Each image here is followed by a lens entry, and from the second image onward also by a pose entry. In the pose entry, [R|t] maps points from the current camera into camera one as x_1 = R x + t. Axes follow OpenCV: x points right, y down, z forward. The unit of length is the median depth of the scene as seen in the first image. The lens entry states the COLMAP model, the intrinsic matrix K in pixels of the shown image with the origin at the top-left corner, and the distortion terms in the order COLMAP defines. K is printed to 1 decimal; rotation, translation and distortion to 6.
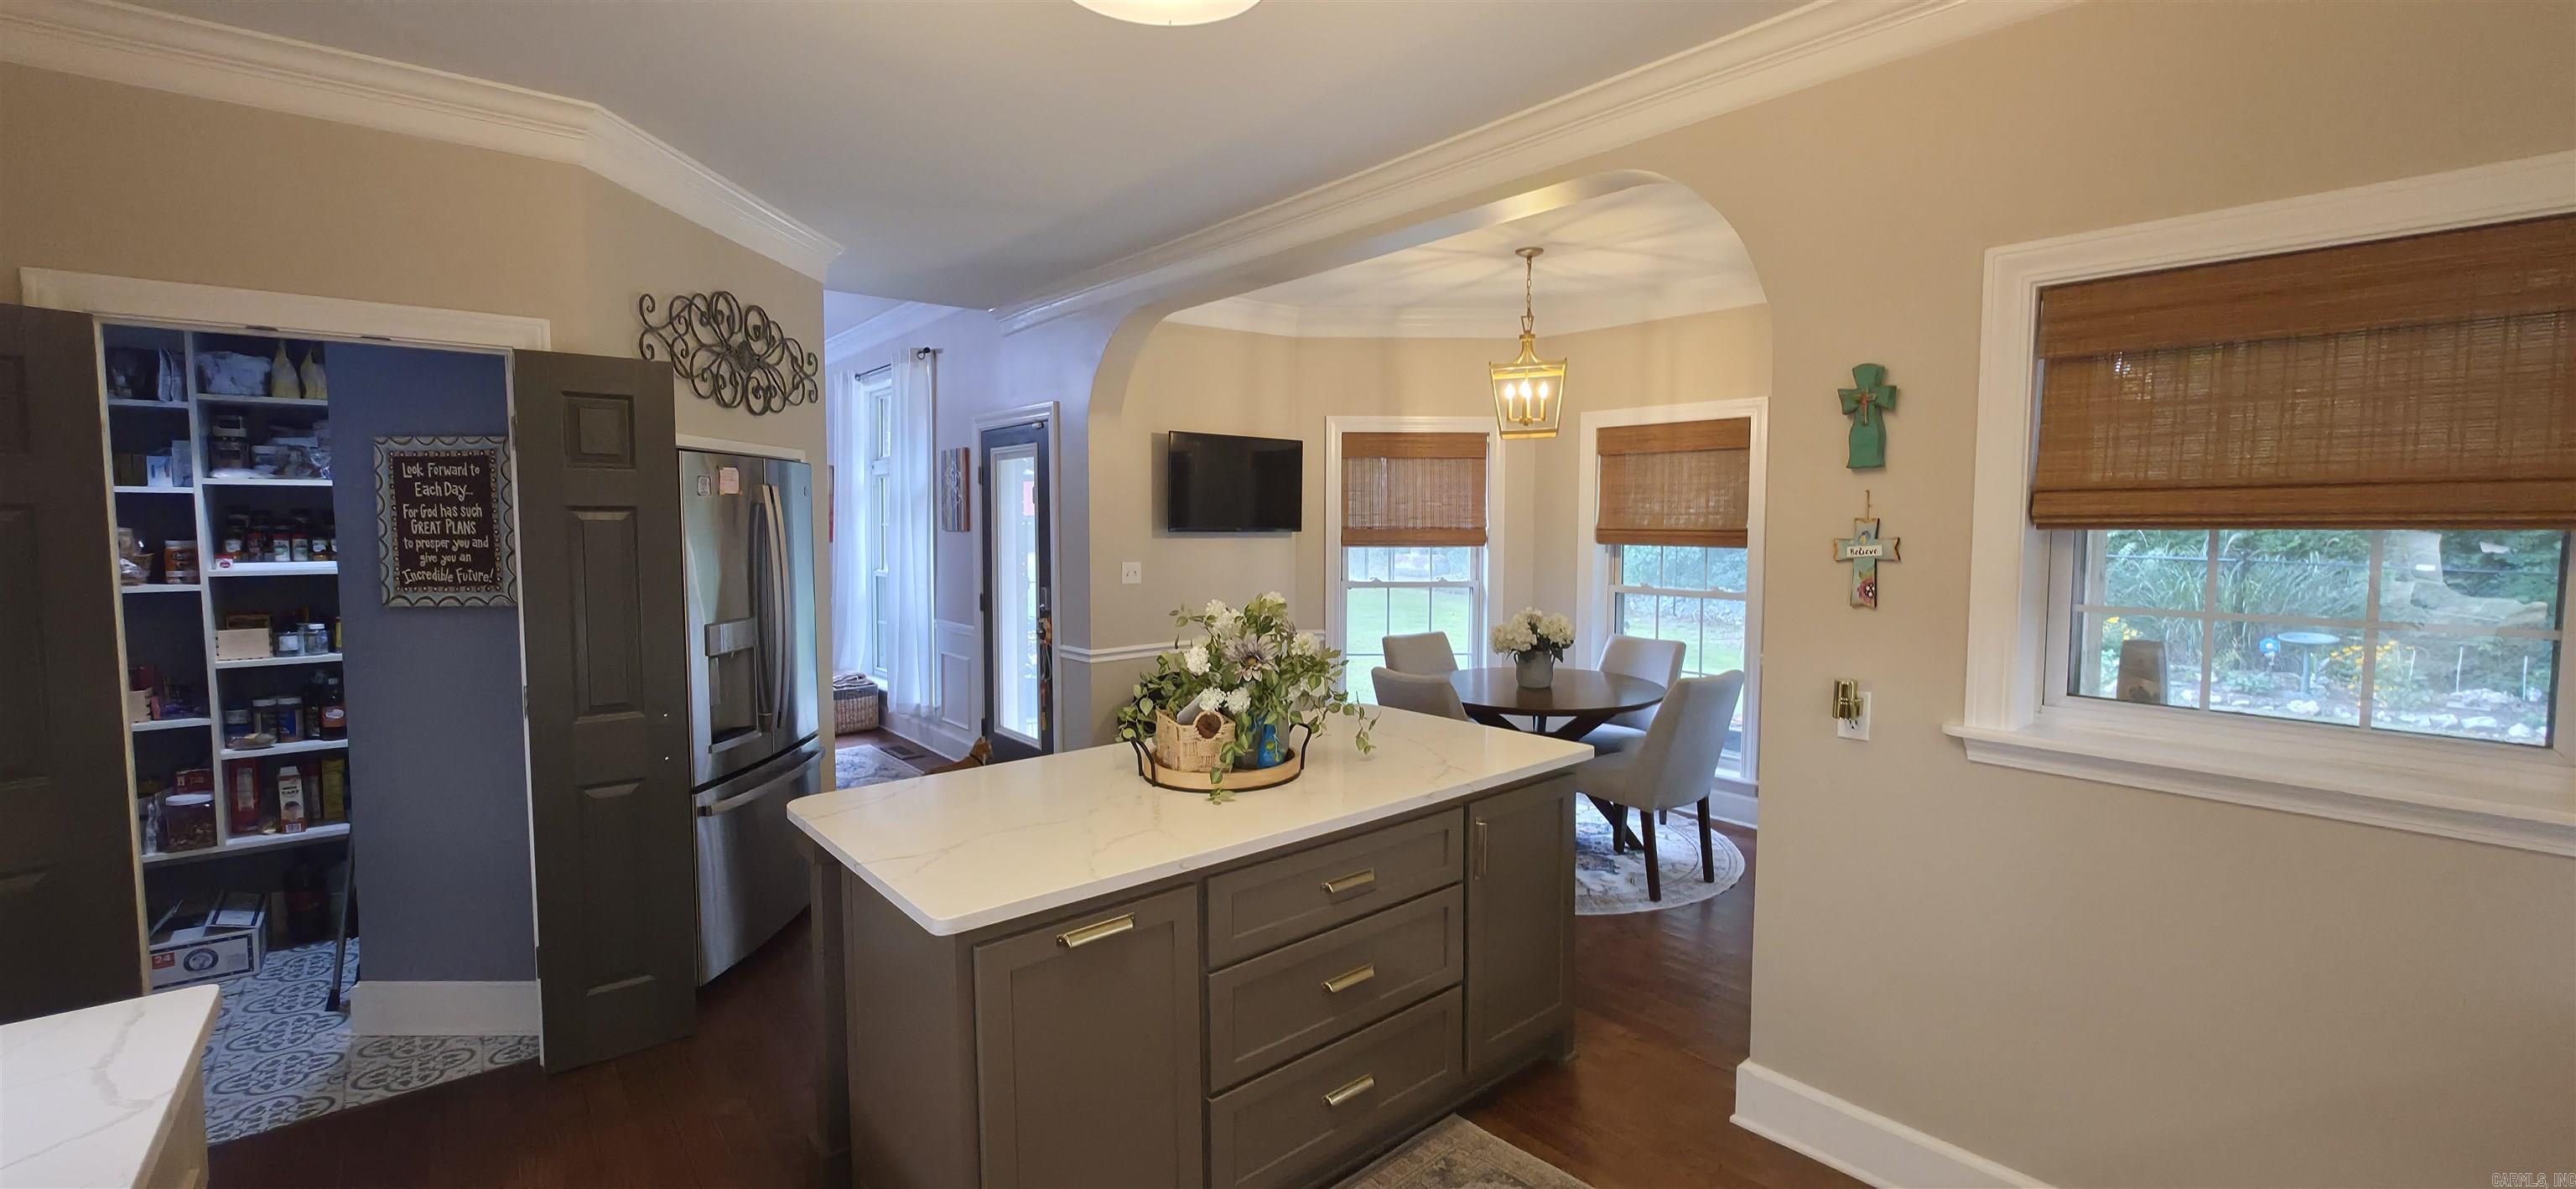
lens RADIAL K [[1036.5, 0, 1289.4], [0, 1036.5, 578.4], [0, 0, 1]] dist [0.000335, 0.000266]
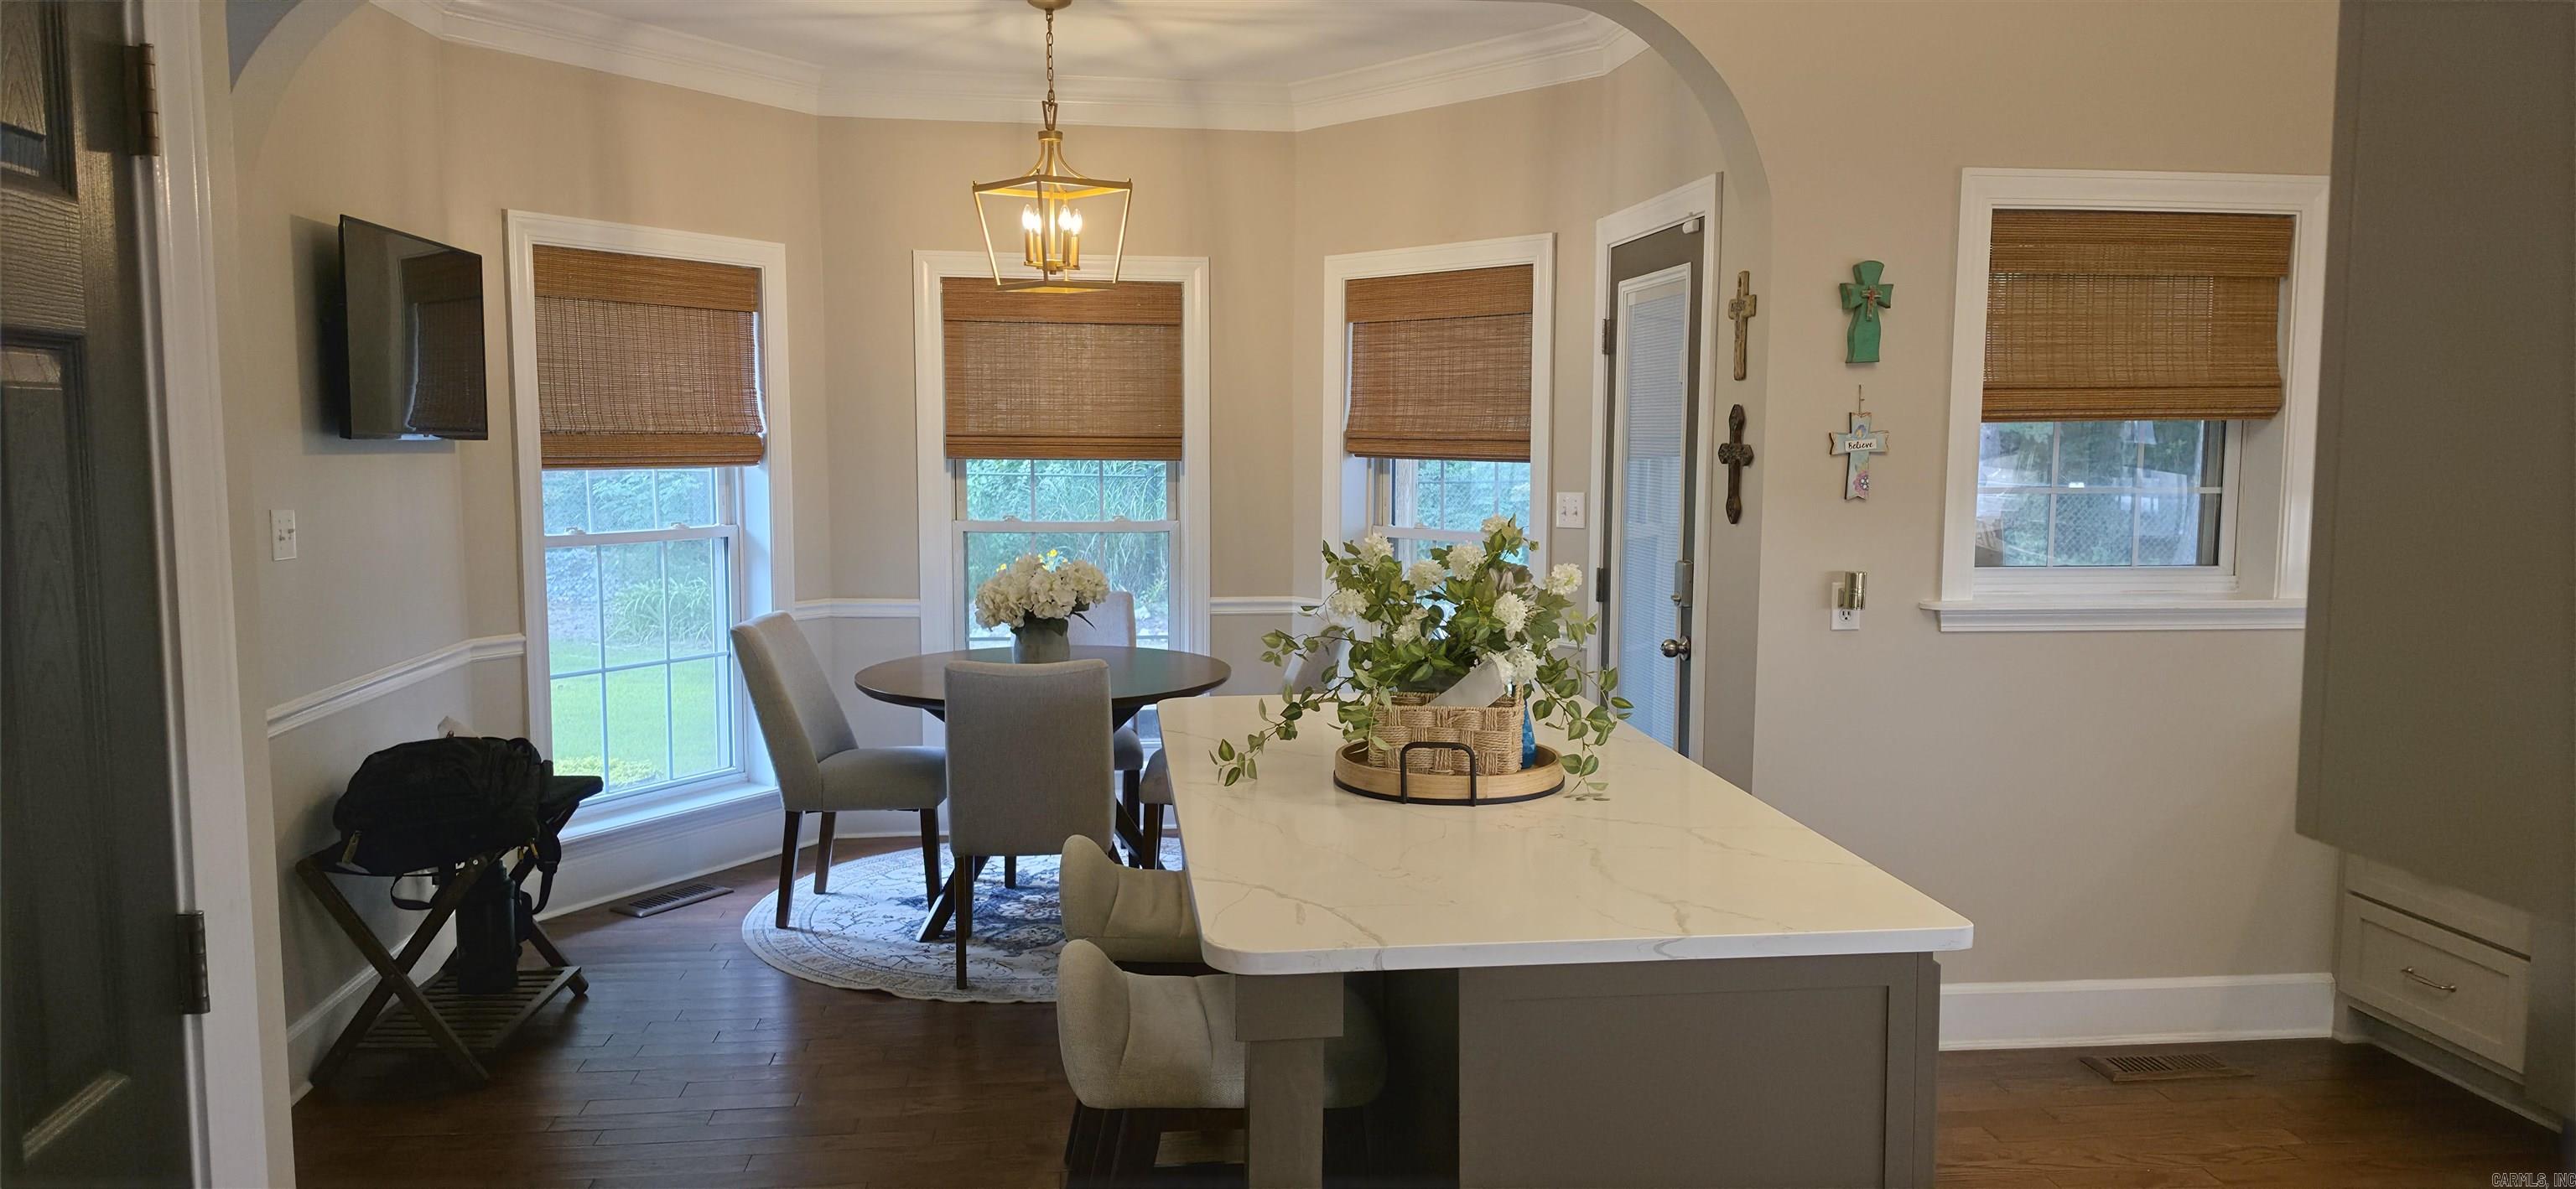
lens RADIAL K [[1739.0, 0, 1292.3], [0, 1739.0, 604.5], [0, 0, 1]] dist [0.037720, -0.000417]
pose [[0.544906, -0.080938, 0.834582, -0.627104], [0.046854, 0.996714, 0.066070, -0.004546], [-0.837187, 0.003102, 0.546908, 0.273357]]
